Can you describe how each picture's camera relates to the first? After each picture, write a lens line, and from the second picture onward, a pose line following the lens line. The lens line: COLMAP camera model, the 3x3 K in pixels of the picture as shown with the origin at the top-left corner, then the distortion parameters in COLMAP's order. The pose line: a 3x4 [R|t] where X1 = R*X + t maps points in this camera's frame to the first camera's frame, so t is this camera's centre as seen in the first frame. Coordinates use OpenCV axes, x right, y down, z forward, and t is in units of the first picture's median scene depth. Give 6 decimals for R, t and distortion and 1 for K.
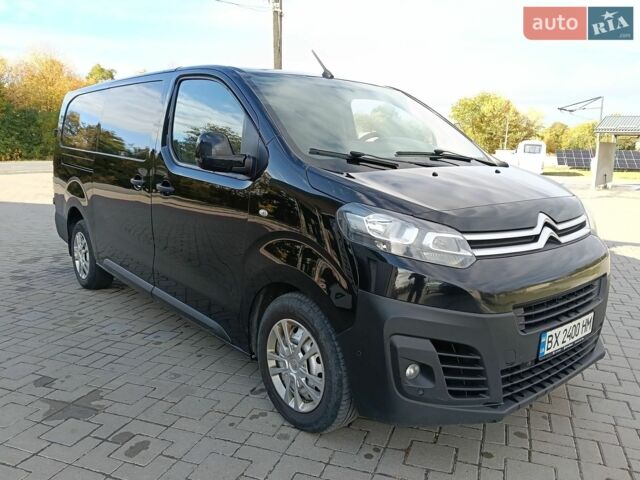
lens RADIAL K [[540.9, 0, 319.6], [0, 540.9, 229.8], [0, 0, 1]] dist [0.081226, -0.151664]
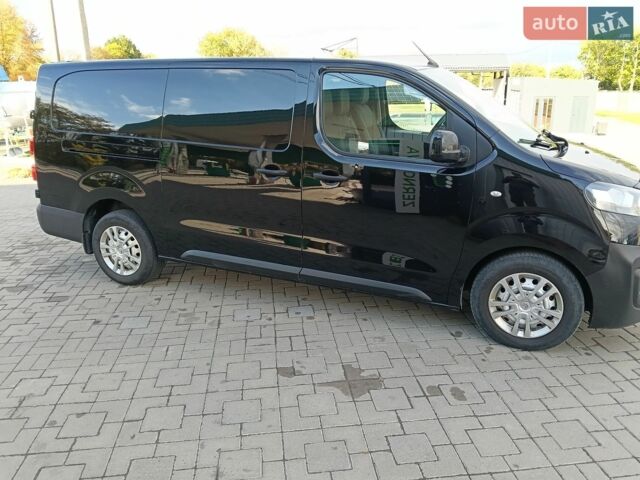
lens RADIAL K [[540.9, 0, 319.6], [0, 540.9, 229.8], [0, 0, 1]] dist [0.081226, -0.151664]
pose [[0.886658, -0.146268, 0.438683, -0.761835], [0.094495, 0.985949, 0.137751, -0.119332], [-0.452668, -0.080684, 0.888021, 0.042319]]
